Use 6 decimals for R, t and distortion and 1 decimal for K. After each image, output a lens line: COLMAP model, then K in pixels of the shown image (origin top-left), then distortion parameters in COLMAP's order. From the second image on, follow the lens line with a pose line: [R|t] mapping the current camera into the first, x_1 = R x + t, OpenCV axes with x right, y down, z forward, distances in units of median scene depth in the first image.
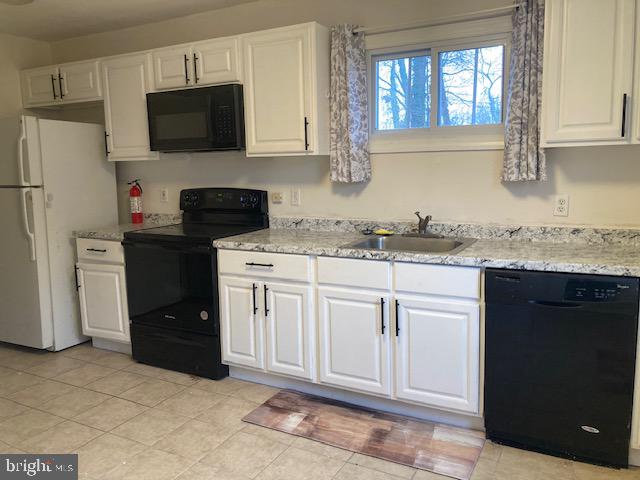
lens RADIAL K [[524.1, 0, 319.2], [0, 524.1, 228.7], [0, 0, 1]] dist [0.051303, -0.060969]
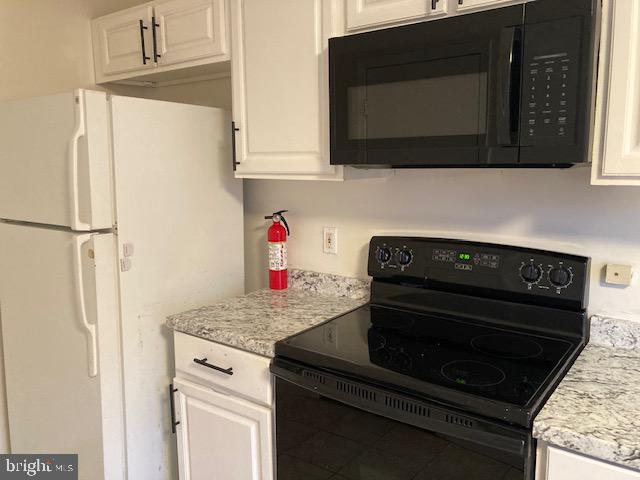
lens RADIAL K [[524.1, 0, 318.7], [0, 524.1, 227.1], [0, 0, 1]] dist [0.051303, -0.060969]
pose [[0.988604, 0.032923, -0.146897, -0.295229], [-0.031506, 0.999432, 0.011959, -0.108914], [0.147208, -0.007194, 0.989079, 0.609435]]
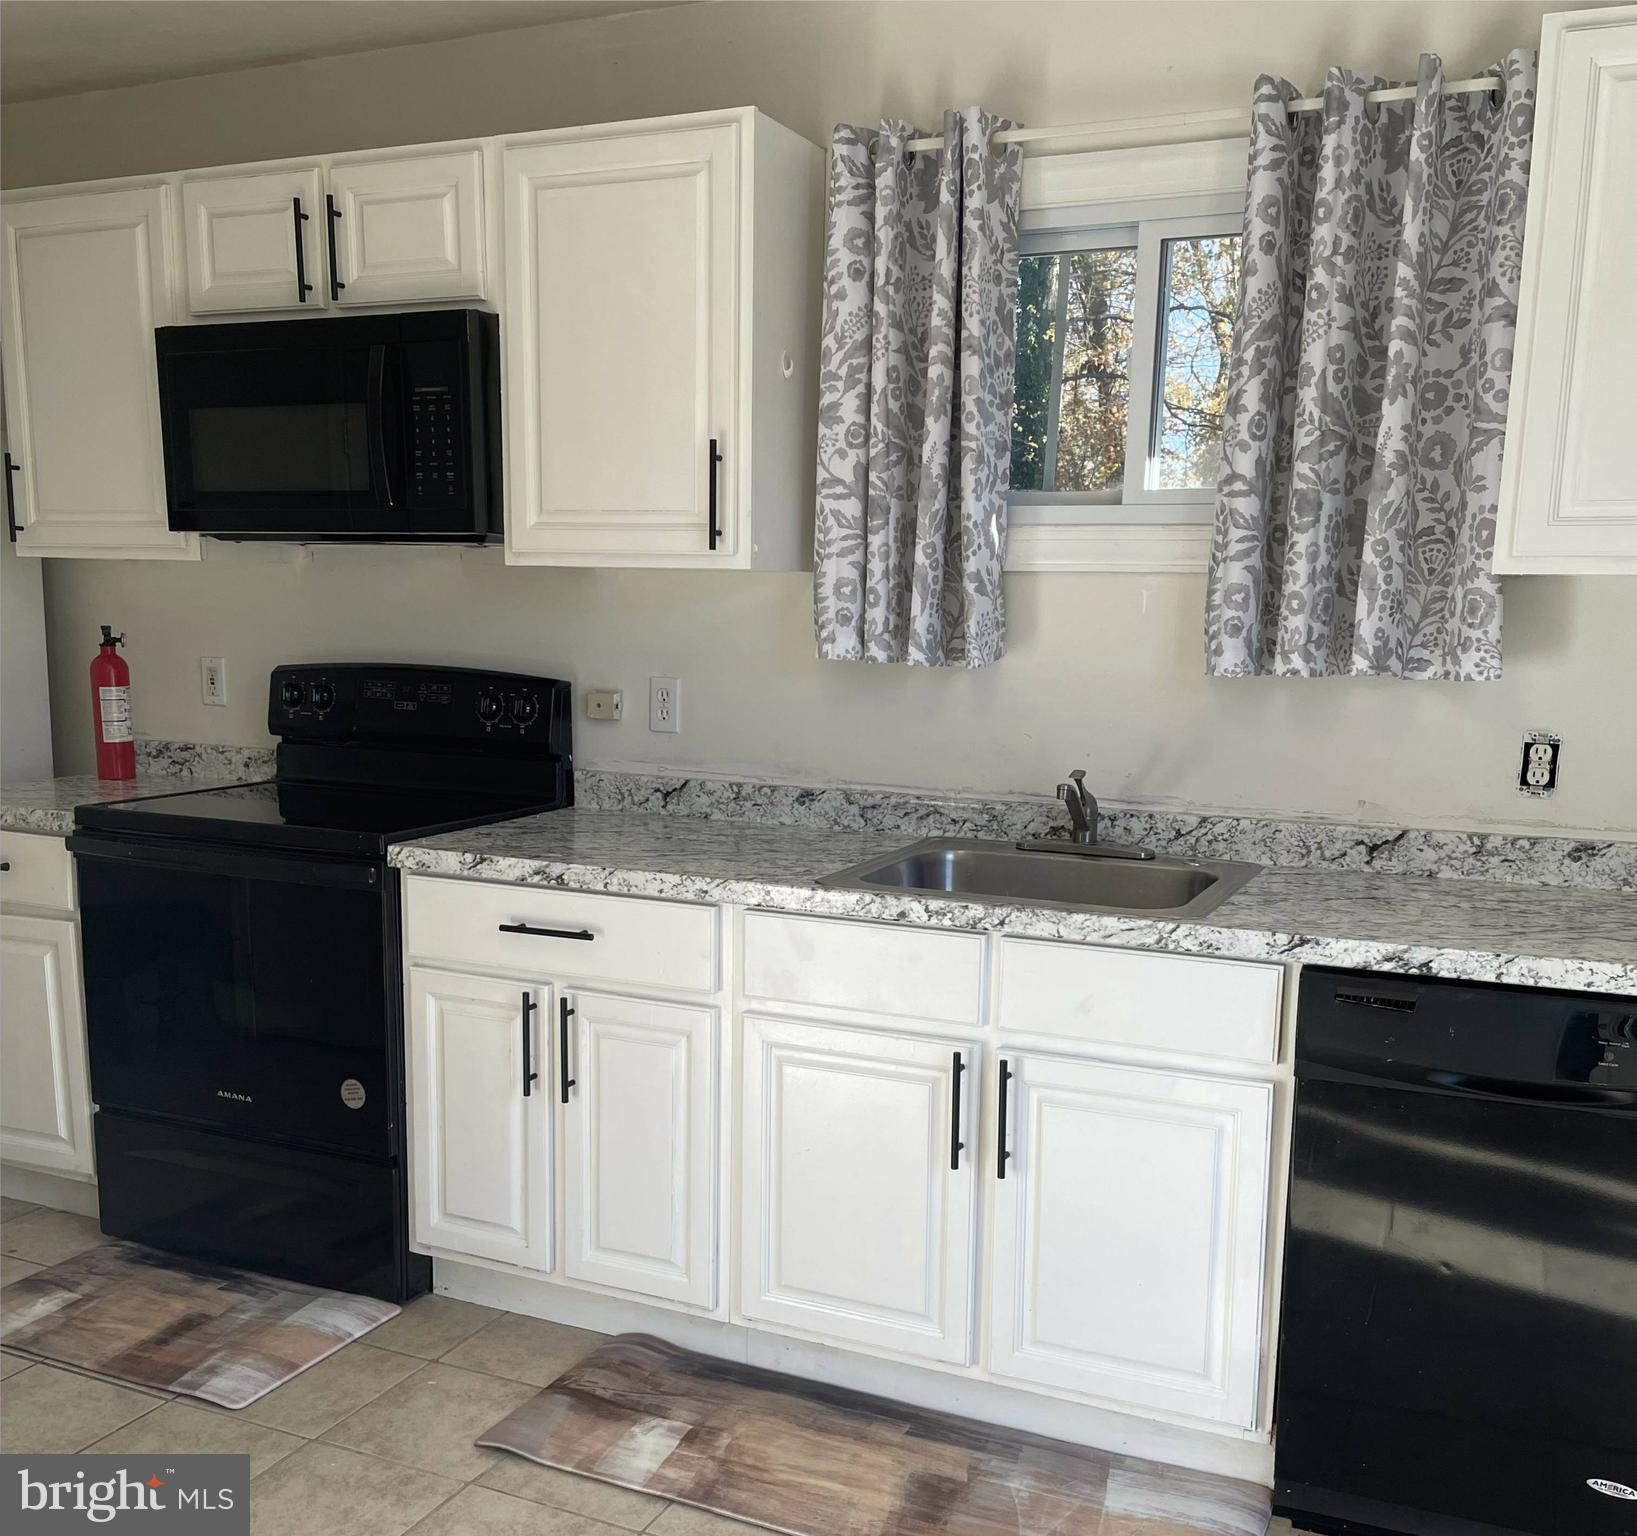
lens RADIAL K [[1661.9, 0, 812.2], [0, 1661.9, 893.8], [0, 0, 1]] dist [0.055988, 0.000000]
pose [[0.997300, 0.026722, 0.068398, -0.026221], [-0.030504, 0.998028, 0.054852, -0.008978], [-0.066797, -0.056790, 0.996149, 0.042211]]
